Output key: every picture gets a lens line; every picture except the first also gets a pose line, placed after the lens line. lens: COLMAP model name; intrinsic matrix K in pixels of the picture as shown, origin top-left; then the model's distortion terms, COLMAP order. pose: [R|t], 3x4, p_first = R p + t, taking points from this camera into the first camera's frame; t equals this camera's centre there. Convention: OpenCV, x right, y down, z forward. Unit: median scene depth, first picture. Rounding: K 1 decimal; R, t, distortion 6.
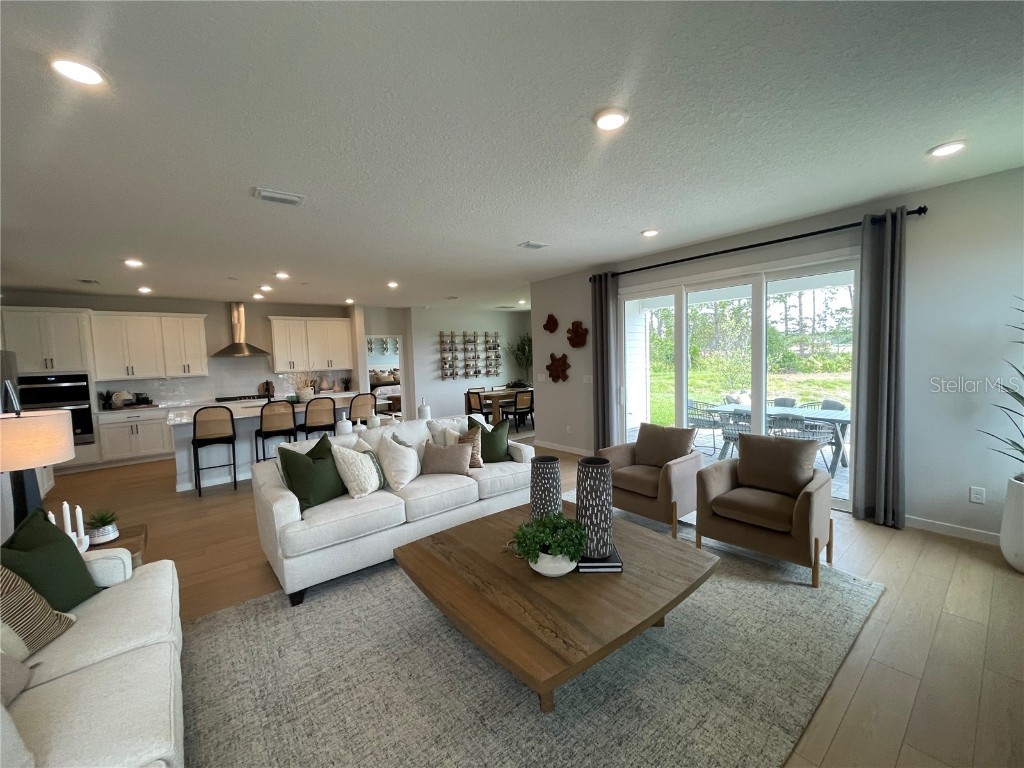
lens RADIAL K [[414.7, 0, 510.4], [0, 414.7, 382.9], [0, 0, 1]] dist [0.000209, 0.000323]
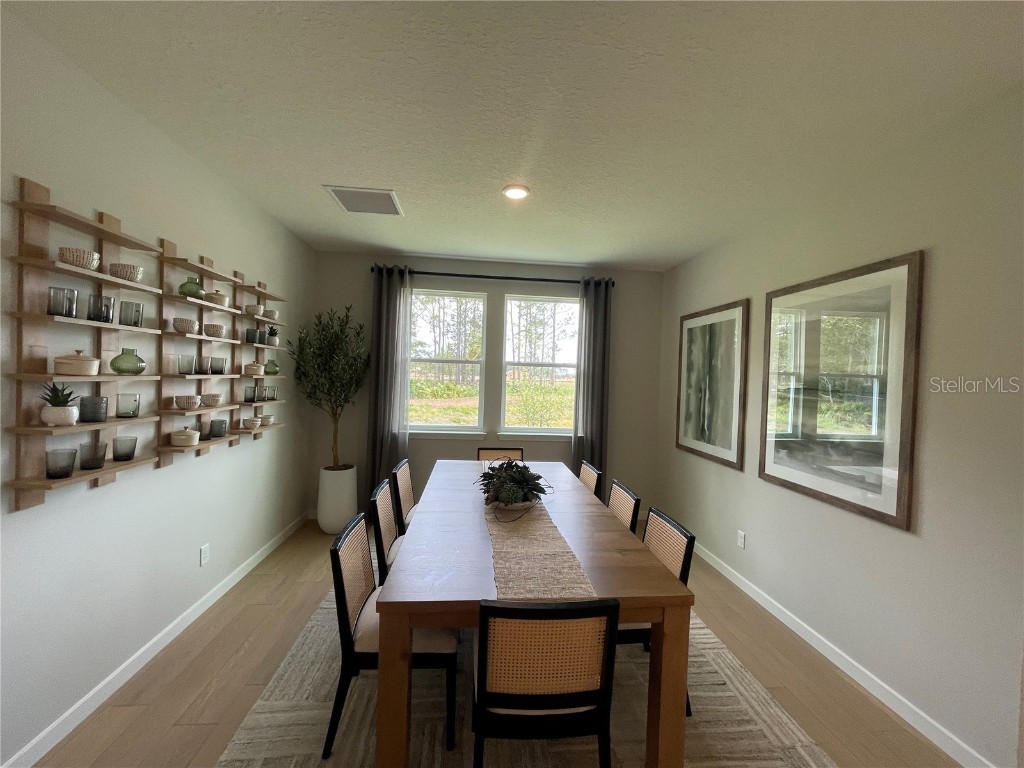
lens RADIAL K [[414.7, 0, 514.1], [0, 414.7, 386.5], [0, 0, 1]] dist [0.000209, 0.000323]
pose [[0.536964, 0.035191, 0.842871, -0.303754], [0.002510, 0.999058, -0.043311, -0.066642], [-0.843602, 0.025372, 0.536370, 1.199201]]
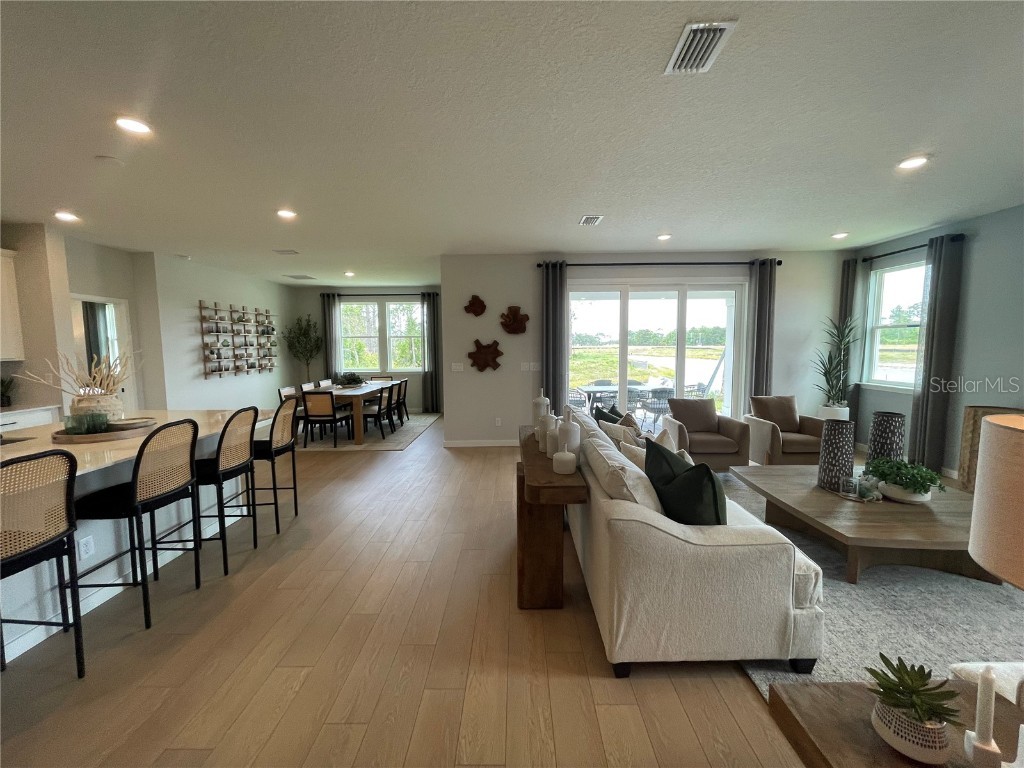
lens RADIAL K [[414.7, 0, 510.2], [0, 414.7, 383.0], [0, 0, 1]] dist [0.000209, 0.000323]
pose [[0.635066, -0.041117, 0.771363, -0.554690], [0.037642, 0.999043, 0.022262, 0.005500], [-0.771540, 0.014898, 0.636006, 0.380635]]
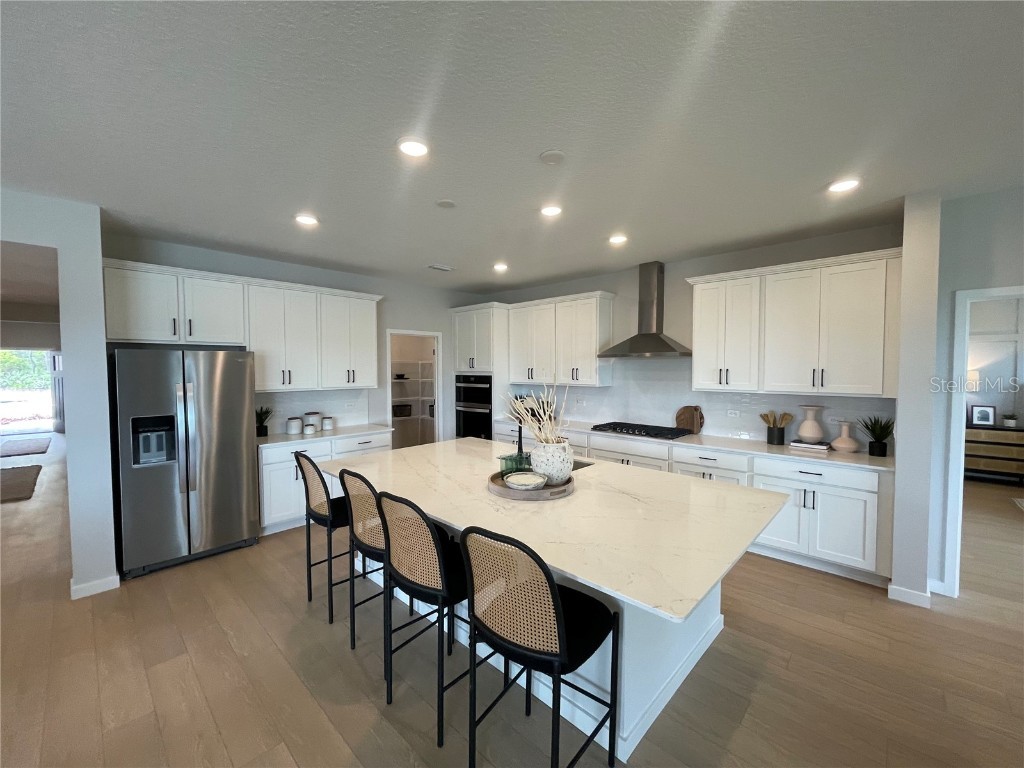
lens RADIAL K [[414.7, 0, 513.9], [0, 414.7, 380.0], [0, 0, 1]] dist [0.000209, 0.000323]
pose [[0.129790, 0.065696, -0.989363, -0.116511], [-0.067474, 0.996075, 0.057290, -0.061351], [0.989243, 0.059321, 0.133714, 0.864478]]
